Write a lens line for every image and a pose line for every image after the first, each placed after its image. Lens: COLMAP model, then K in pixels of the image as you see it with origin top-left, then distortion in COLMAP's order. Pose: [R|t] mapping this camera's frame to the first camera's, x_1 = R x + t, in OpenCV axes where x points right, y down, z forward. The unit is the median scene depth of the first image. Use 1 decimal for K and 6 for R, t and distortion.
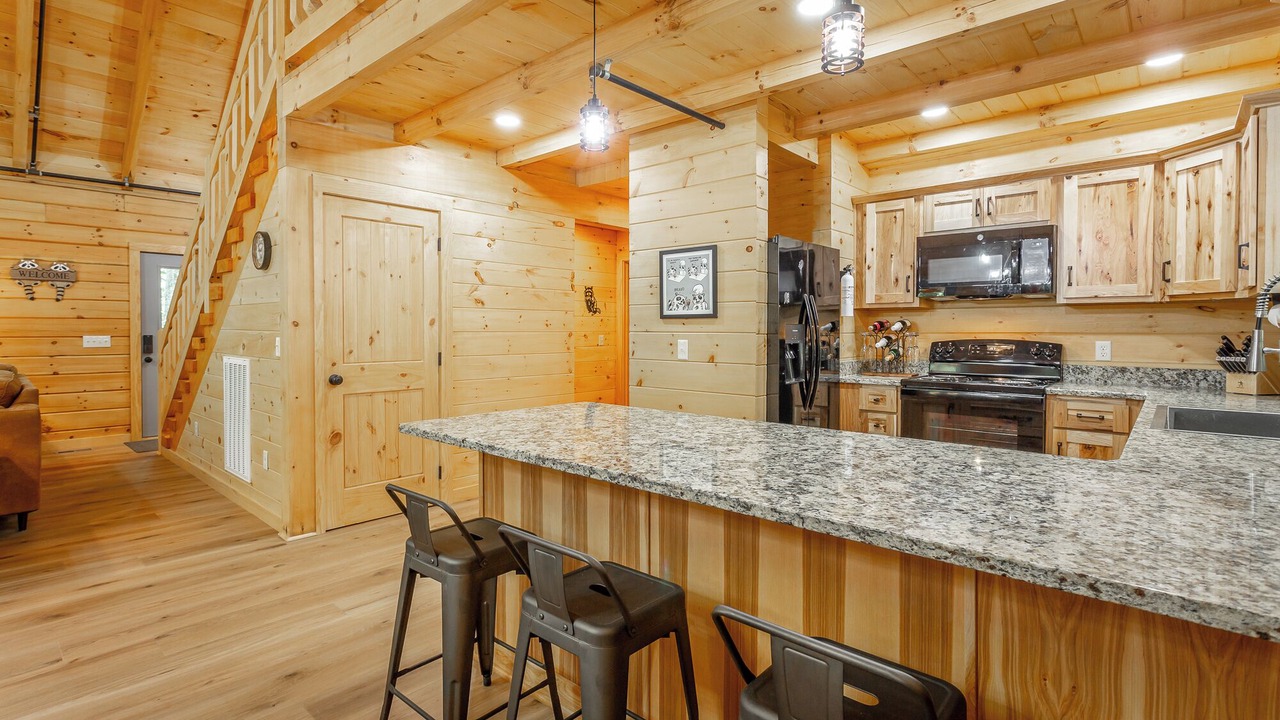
lens RADIAL K [[602.5, 0, 638.6], [0, 602.5, 345.0], [0, 0, 1]] dist [-0.002078, 0.000187]
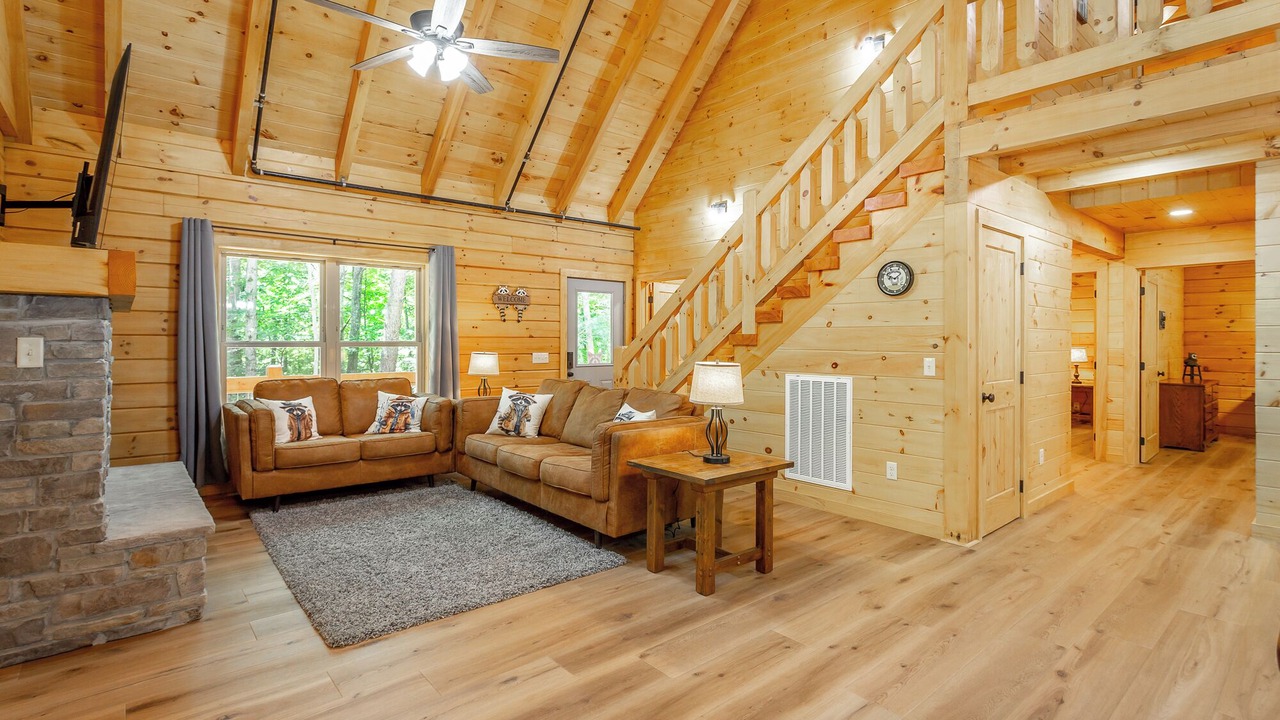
lens RADIAL K [[602.5, 0, 638.6], [0, 602.5, 345.0], [0, 0, 1]] dist [-0.002078, 0.000187]
pose [[0.990997, -0.000654, -0.133880, -1.043444], [-0.002088, 0.999791, -0.020335, -0.013466], [0.133865, 0.020432, 0.990789, -0.158986]]
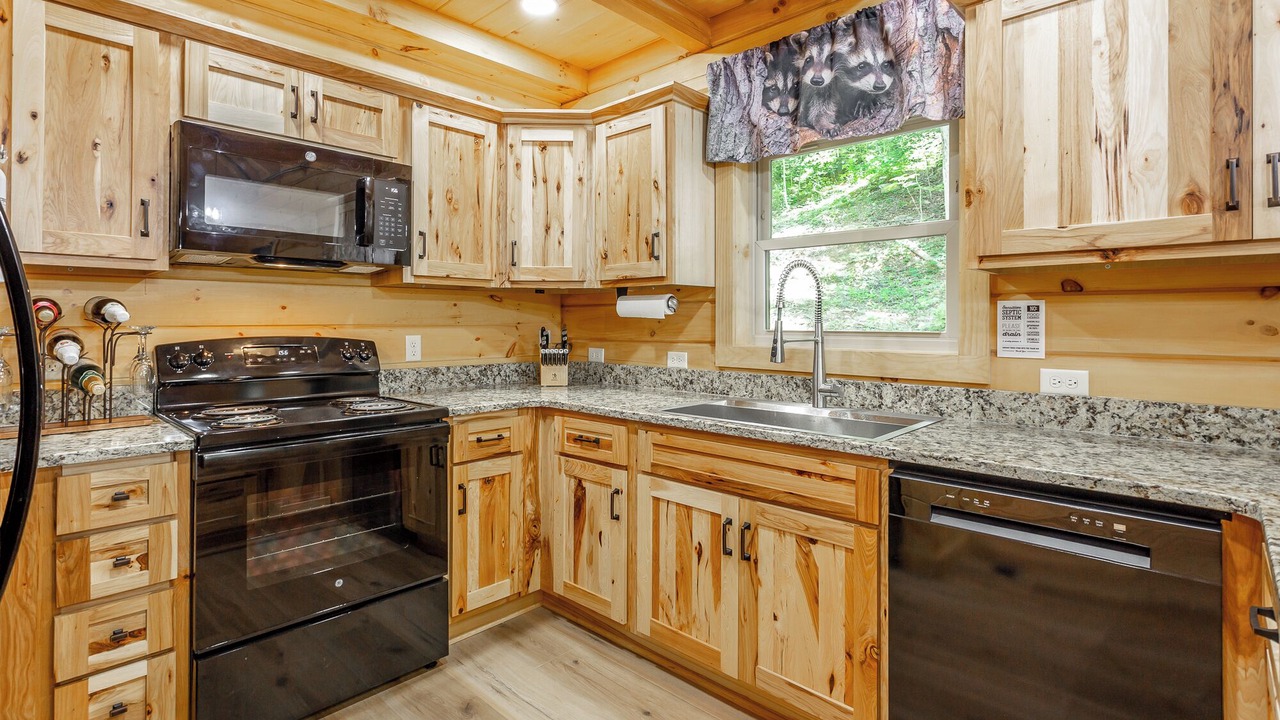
lens RADIAL K [[612.2, 0, 640.7], [0, 612.2, 318.2], [0, 0, 1]] dist [-0.003172, -0.000312]
pose [[0.035436, 0.005807, 0.999355, 0.007012], [0.025074, 0.999663, -0.006698, -0.016681], [-0.999057, 0.025295, 0.035279, 0.715448]]
